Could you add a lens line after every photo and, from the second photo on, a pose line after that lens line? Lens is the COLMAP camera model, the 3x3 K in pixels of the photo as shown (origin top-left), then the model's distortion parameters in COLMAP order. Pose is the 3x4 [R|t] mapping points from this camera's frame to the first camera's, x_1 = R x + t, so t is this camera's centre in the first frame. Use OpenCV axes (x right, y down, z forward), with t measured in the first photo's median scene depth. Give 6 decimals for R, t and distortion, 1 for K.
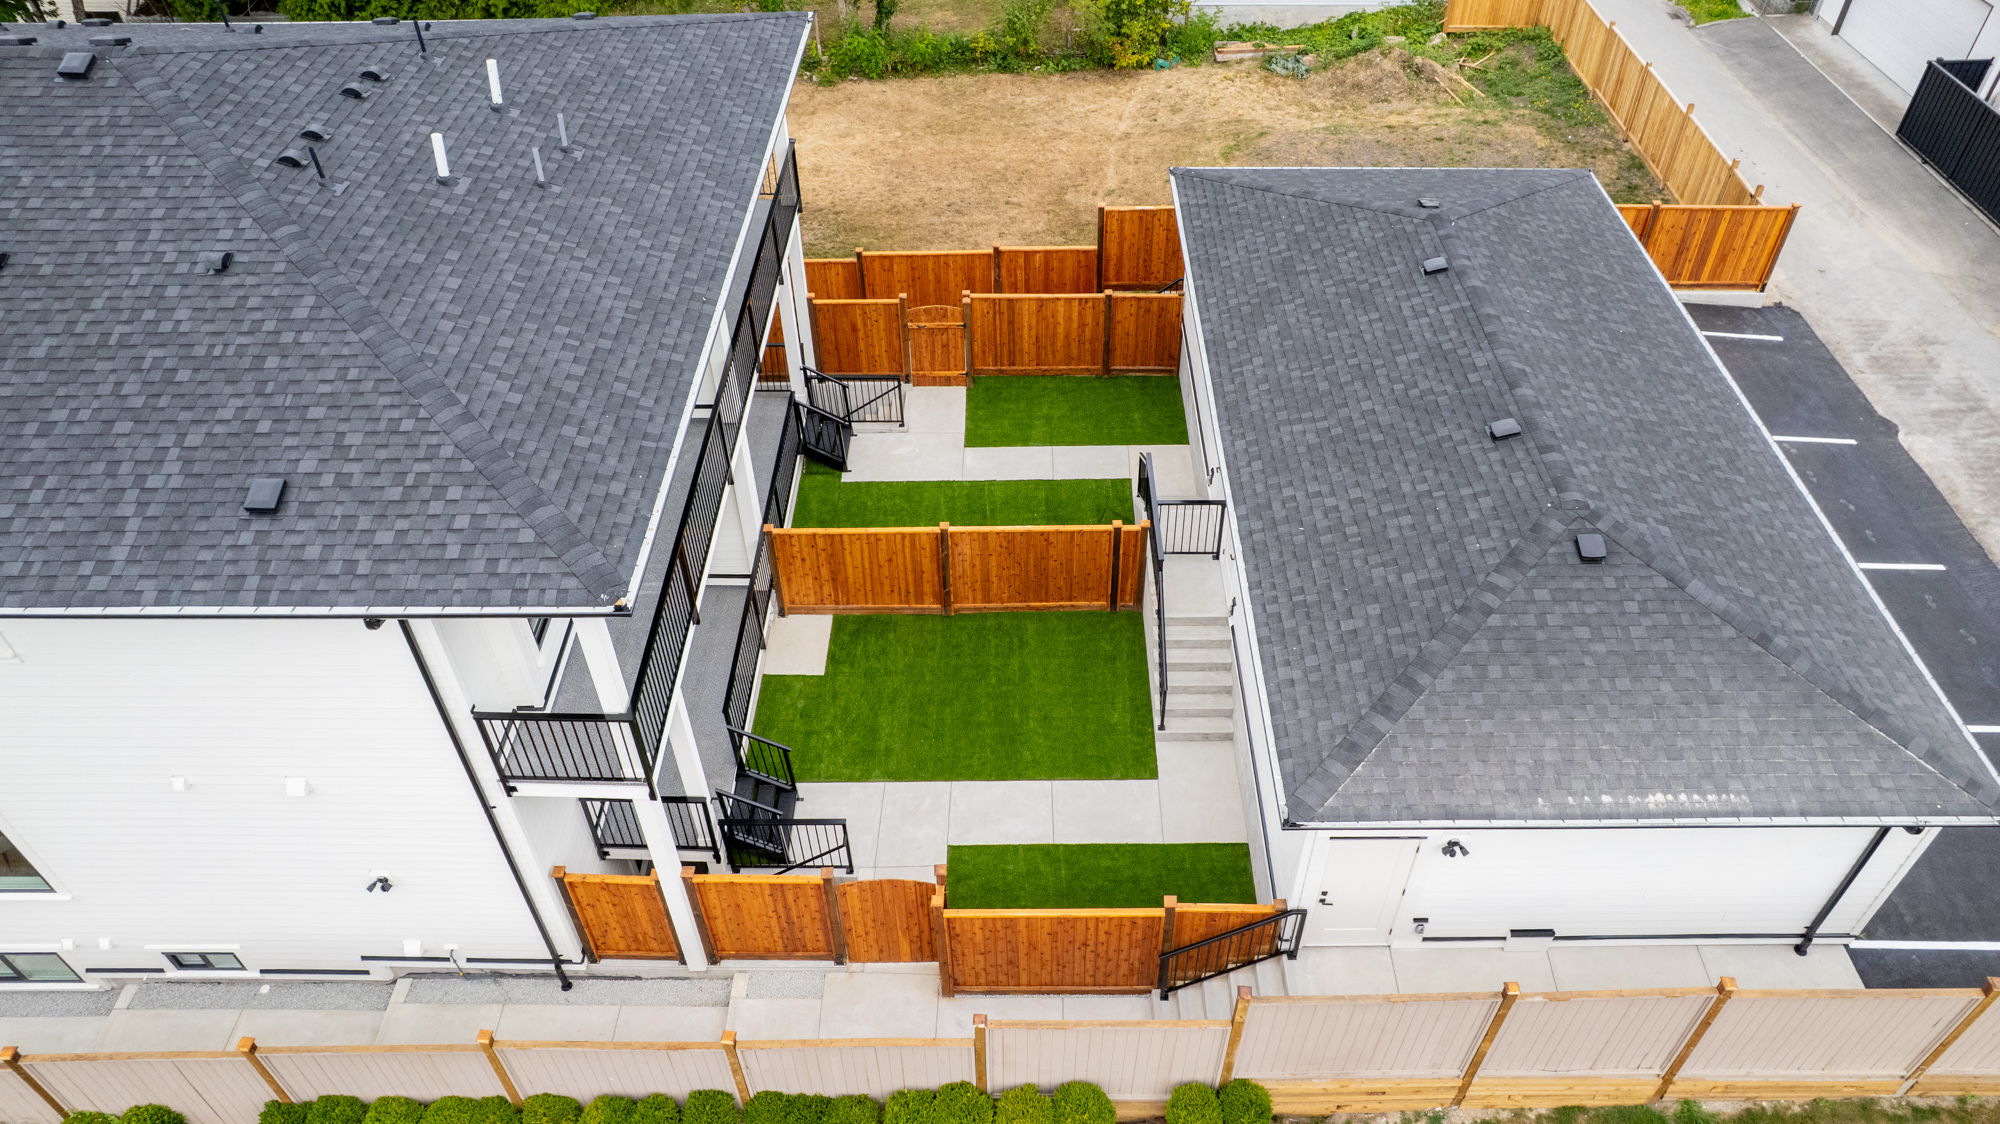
lens RADIAL K [[1340.4, 0, 1002.6], [0, 1340.4, 544.7], [0, 0, 1]] dist [-0.052840, 0.024703]
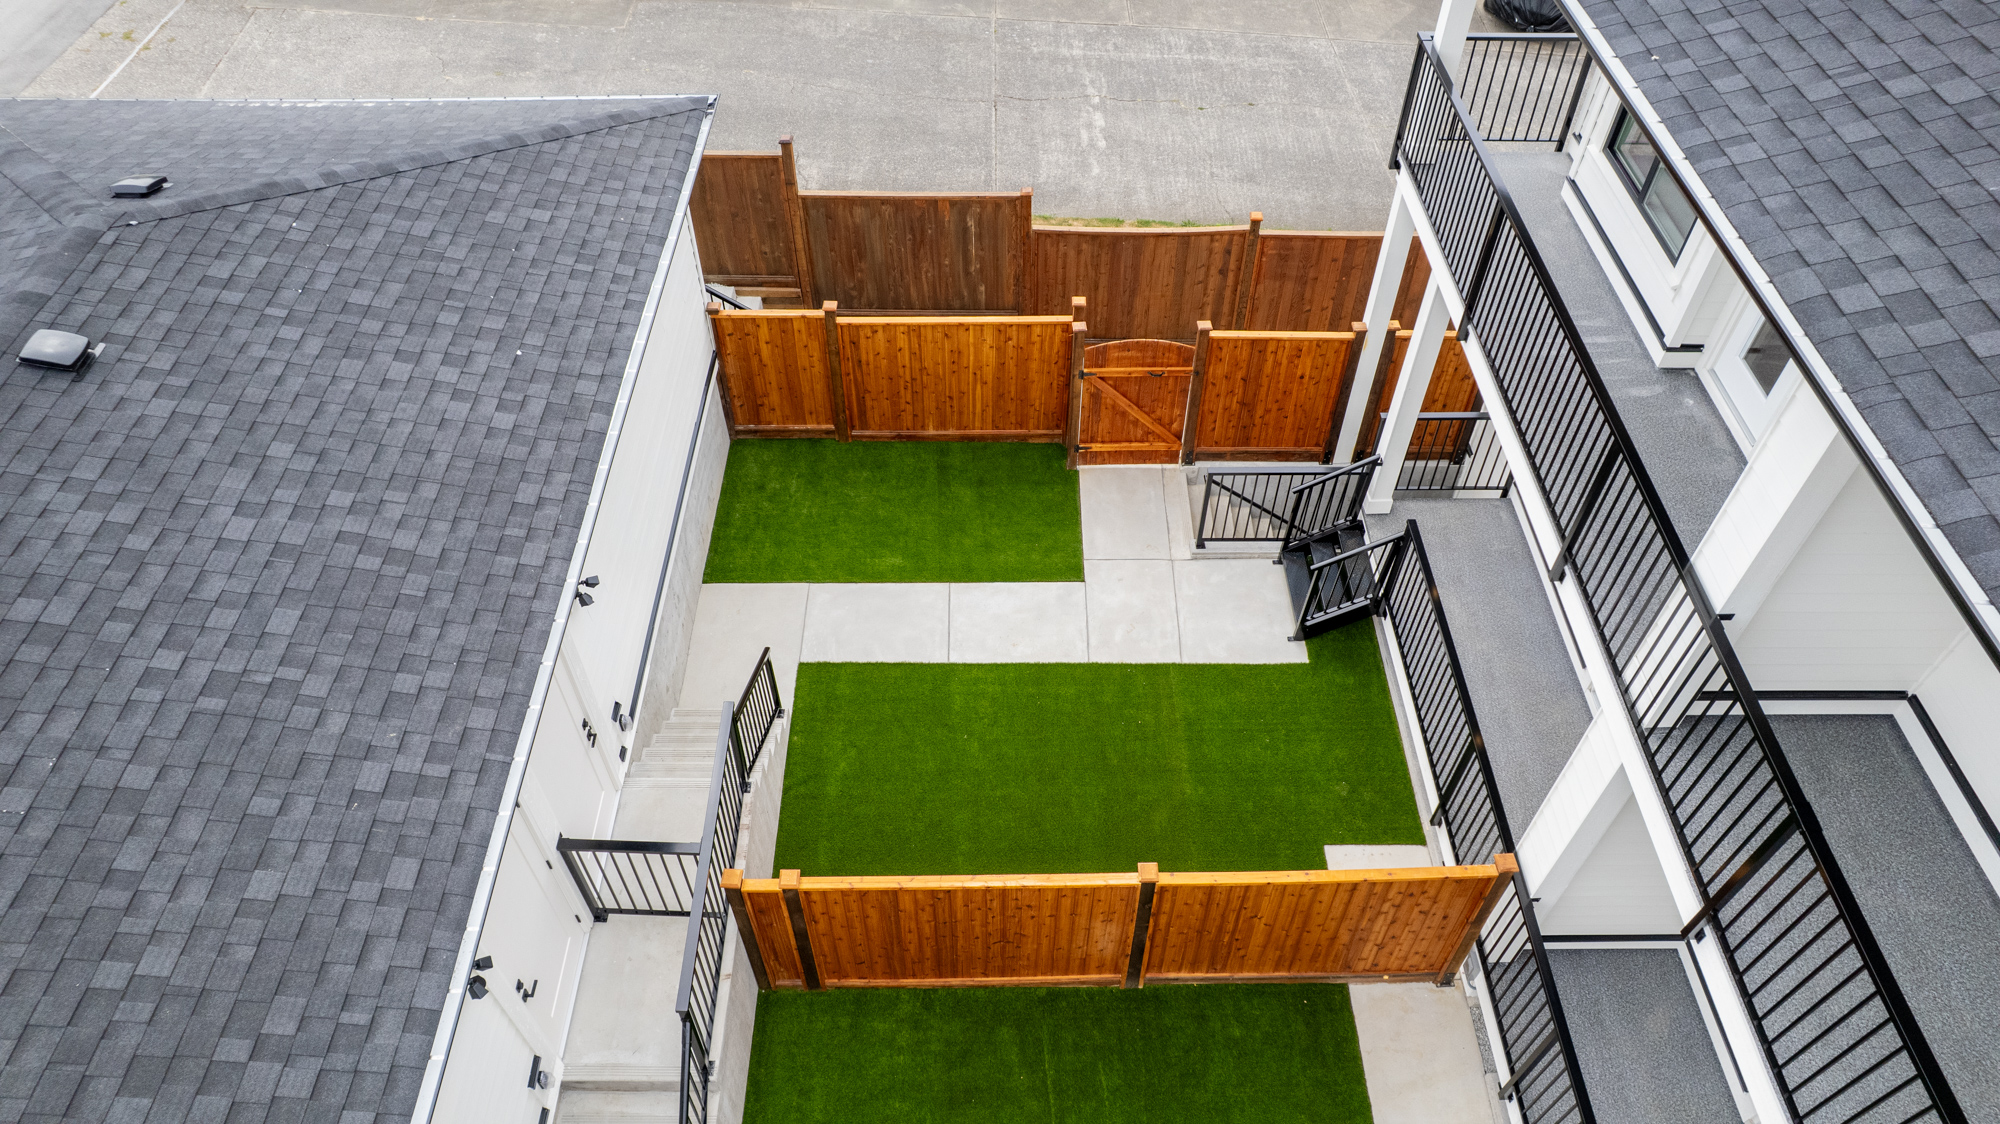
lens RADIAL K [[1279.5, 0, 1016.2], [0, 1279.5, 566.2], [0, 0, 1]] dist [-0.075318, 0.063495]
pose [[-0.999775, 0.020031, -0.006970, 0.004529], [-0.007302, -0.016560, 0.999836, -0.502933], [0.019912, 0.999662, 0.016702, 0.934248]]
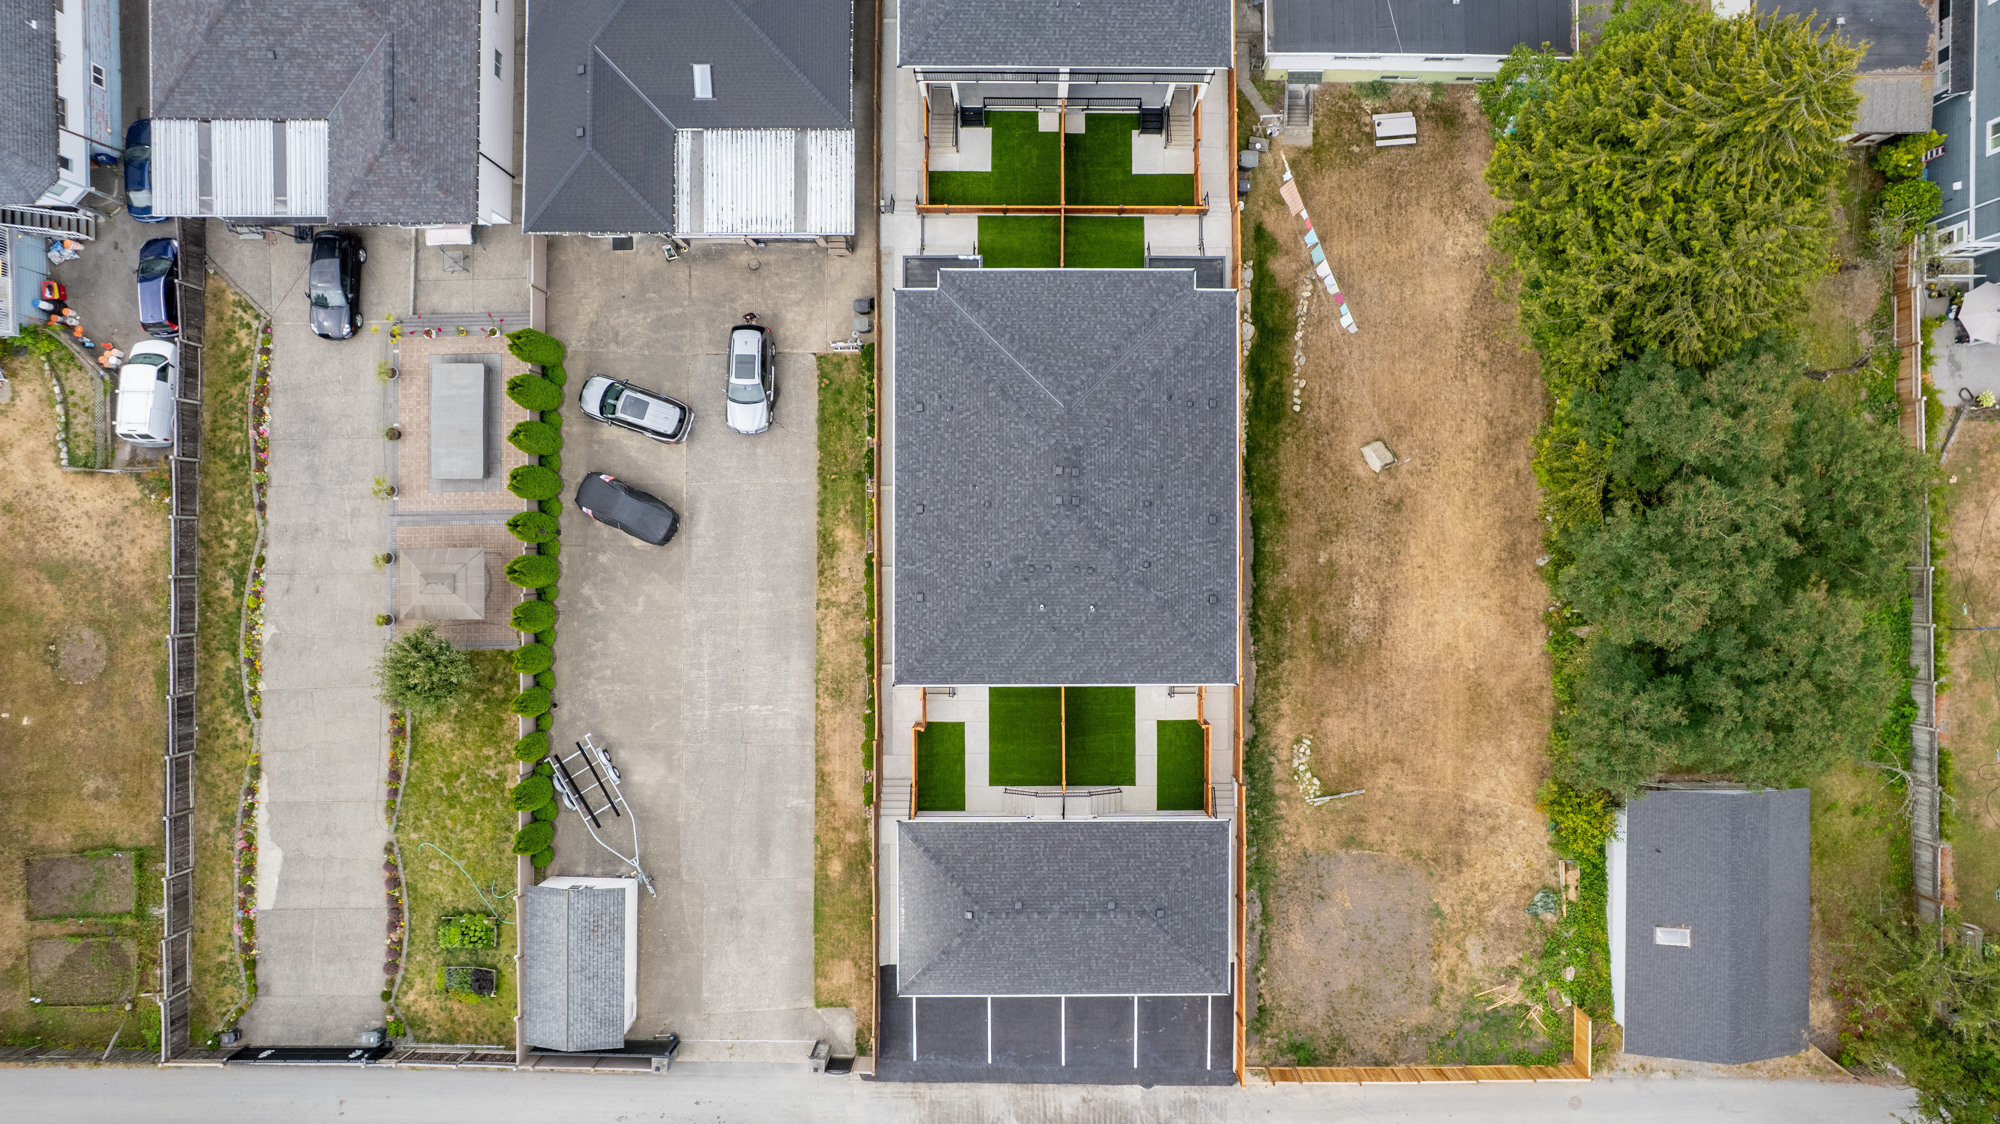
lens RADIAL K [[1279.5, 0, 1052.5], [0, 1279.5, 553.3], [0, 0, 1]] dist [-0.075318, 0.063495]
pose [[0.010091, 0.999822, 0.015919, -0.488037], [-0.683487, -0.004724, 0.729947, -2.154699], [0.729893, -0.018246, 0.683318, -0.969988]]
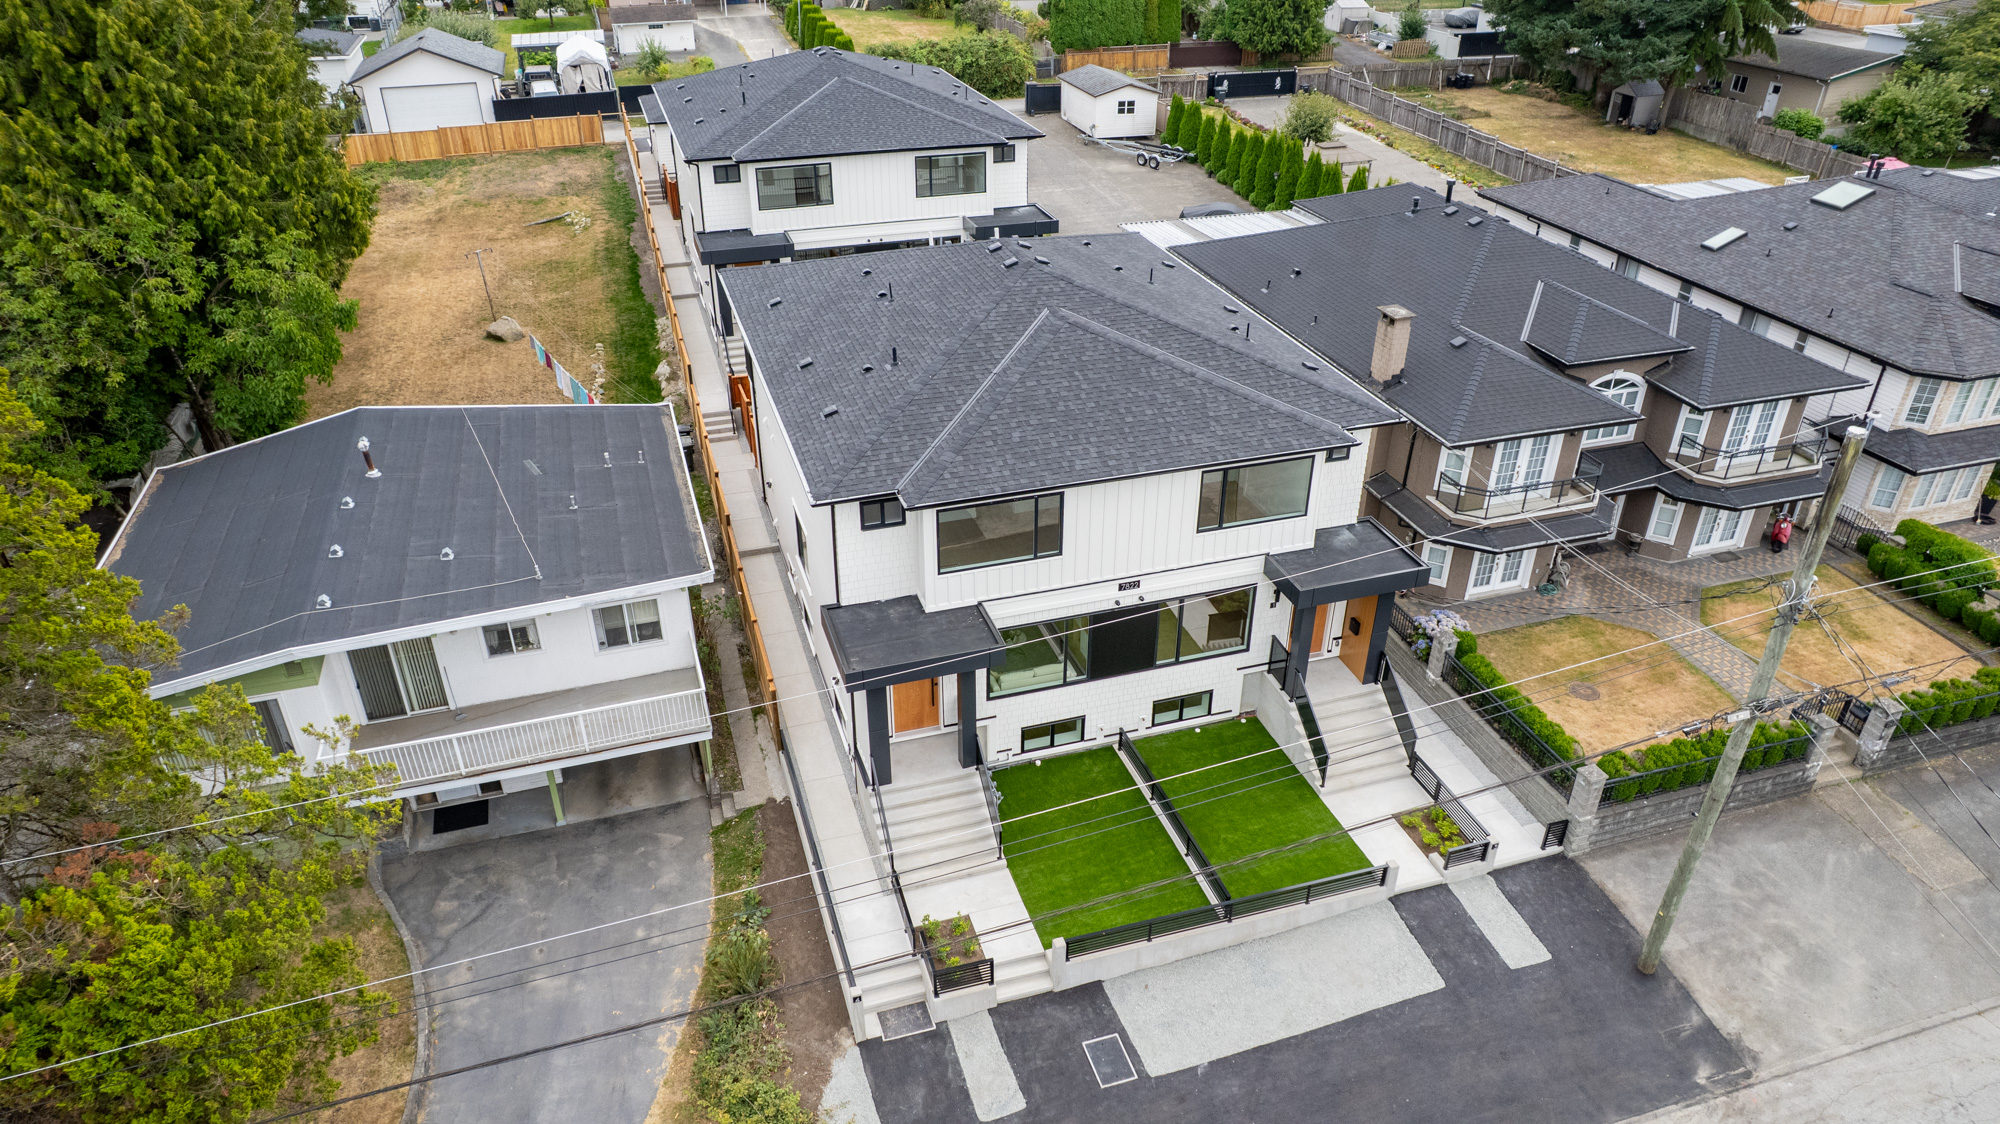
lens RADIAL K [[1279.5, 0, 1005.0], [0, 1279.5, 578.5], [0, 0, 1]] dist [-0.075318, 0.063495]
pose [[-0.313335, -0.480806, 0.818930, -3.547541], [0.640746, 0.529441, 0.556001, -0.981434], [-0.700904, 0.698941, 0.142183, 0.951683]]
